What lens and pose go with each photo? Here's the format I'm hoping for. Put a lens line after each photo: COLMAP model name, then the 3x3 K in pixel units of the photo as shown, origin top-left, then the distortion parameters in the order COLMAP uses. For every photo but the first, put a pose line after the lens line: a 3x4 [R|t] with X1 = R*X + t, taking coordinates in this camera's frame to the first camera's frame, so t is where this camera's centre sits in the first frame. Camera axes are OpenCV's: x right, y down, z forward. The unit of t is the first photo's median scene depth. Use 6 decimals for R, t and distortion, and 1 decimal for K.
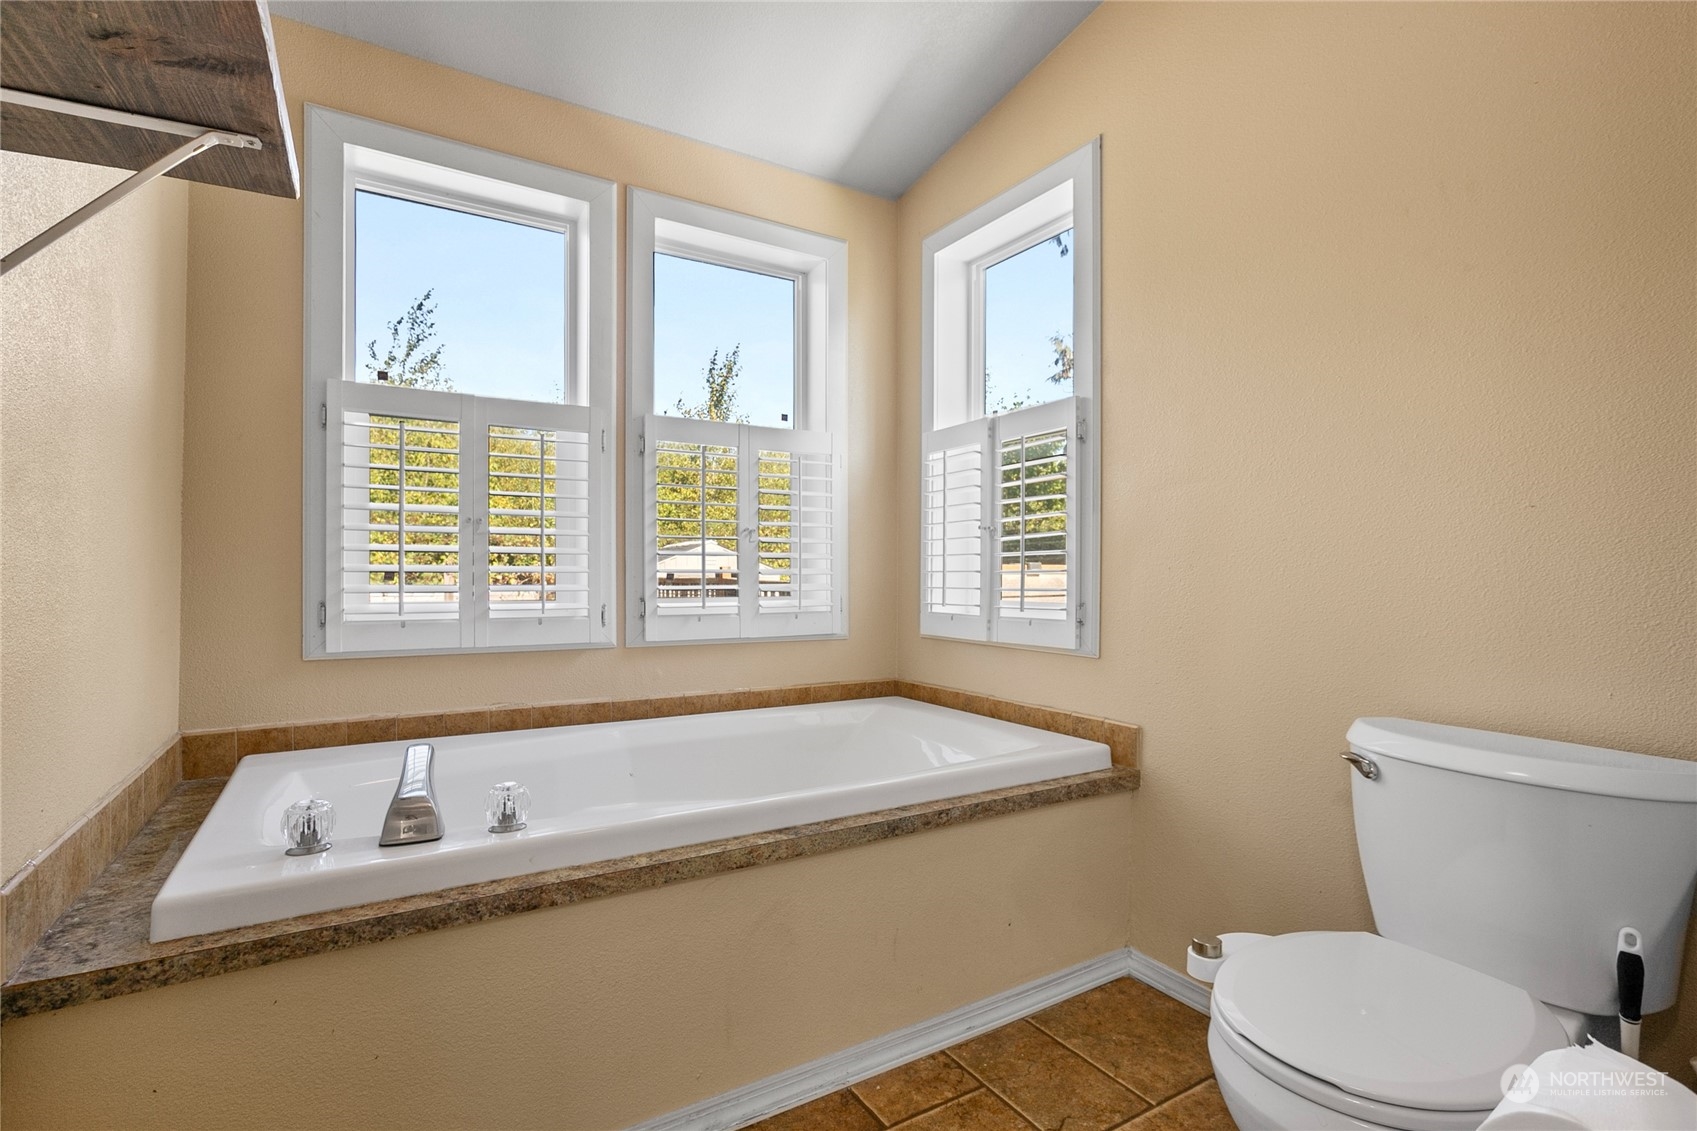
lens RADIAL K [[792.2, 0, 841.0], [0, 792.2, 566.9], [0, 0, 1]] dist [-0.005791, 0.000908]
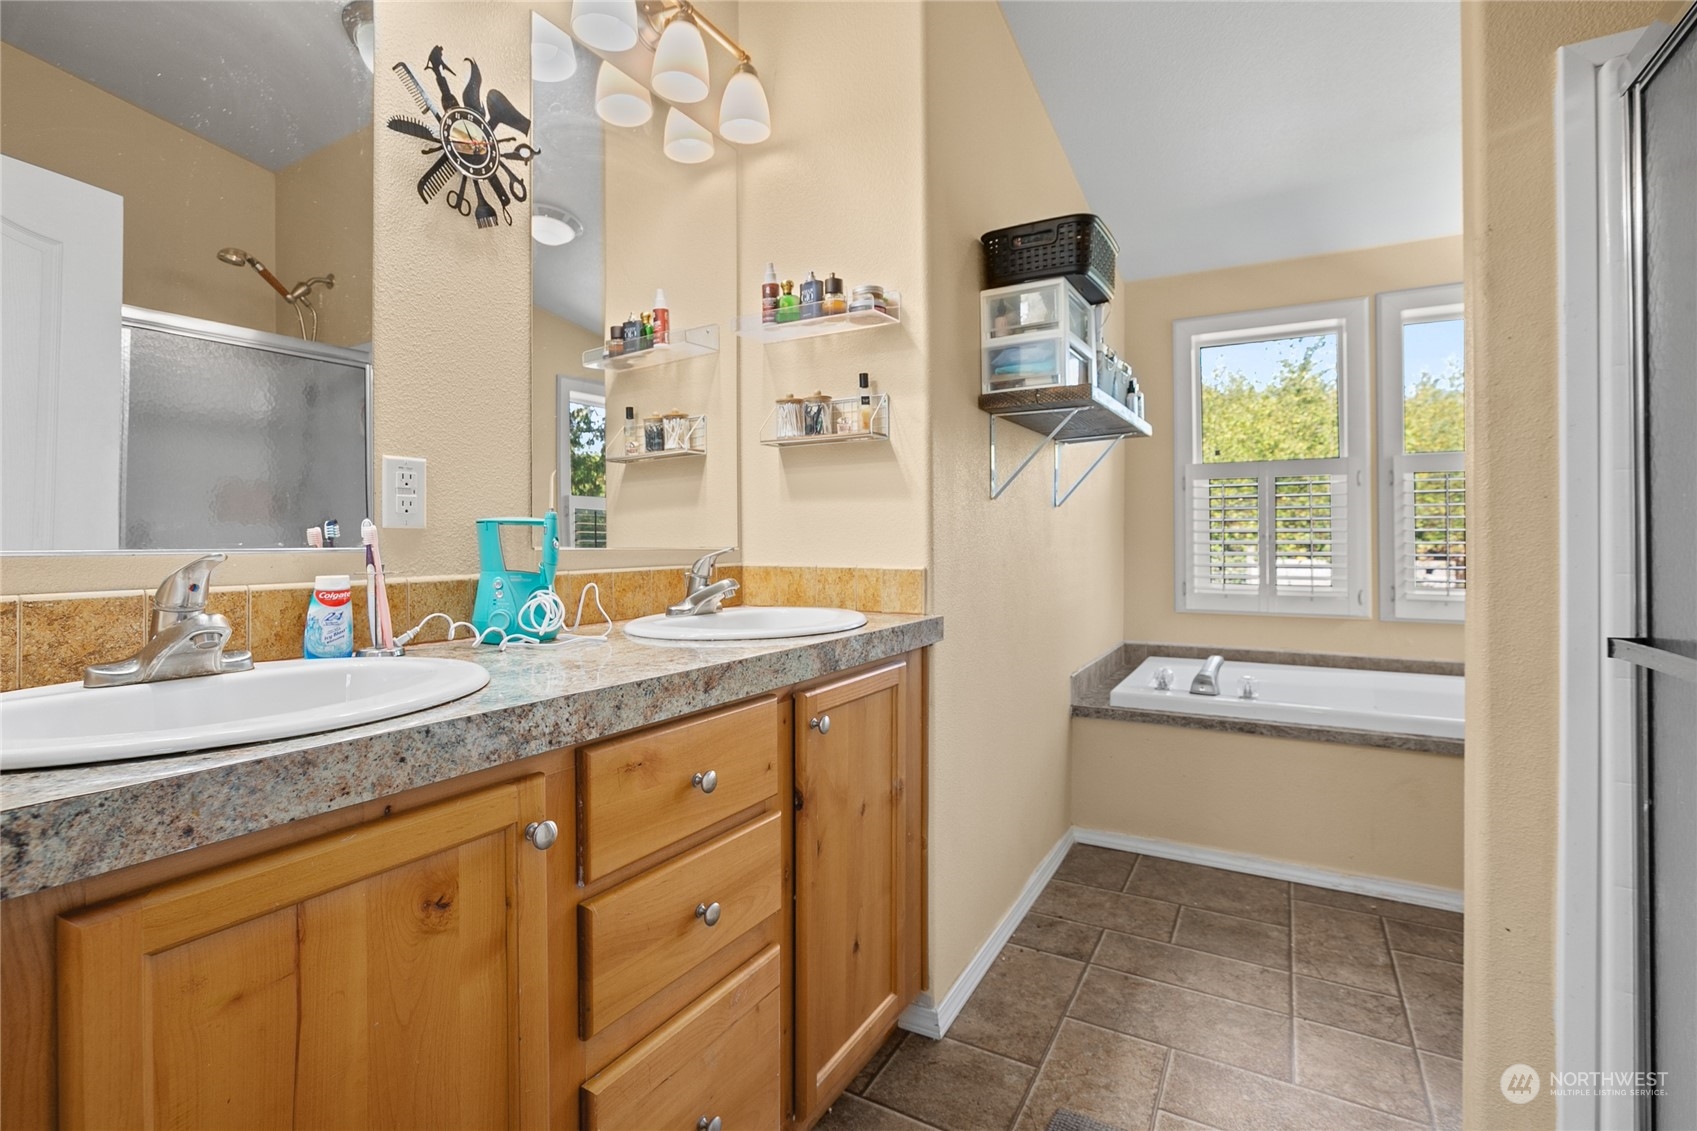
lens RADIAL K [[792.2, 0, 809.0], [0, 792.2, 539.9], [0, 0, 1]] dist [-0.005791, 0.000908]
pose [[0.461021, -0.004129, -0.887380, 0.613883], [0.016119, 0.999863, 0.003721, -0.077974], [0.887243, -0.016019, 0.461024, -0.672068]]
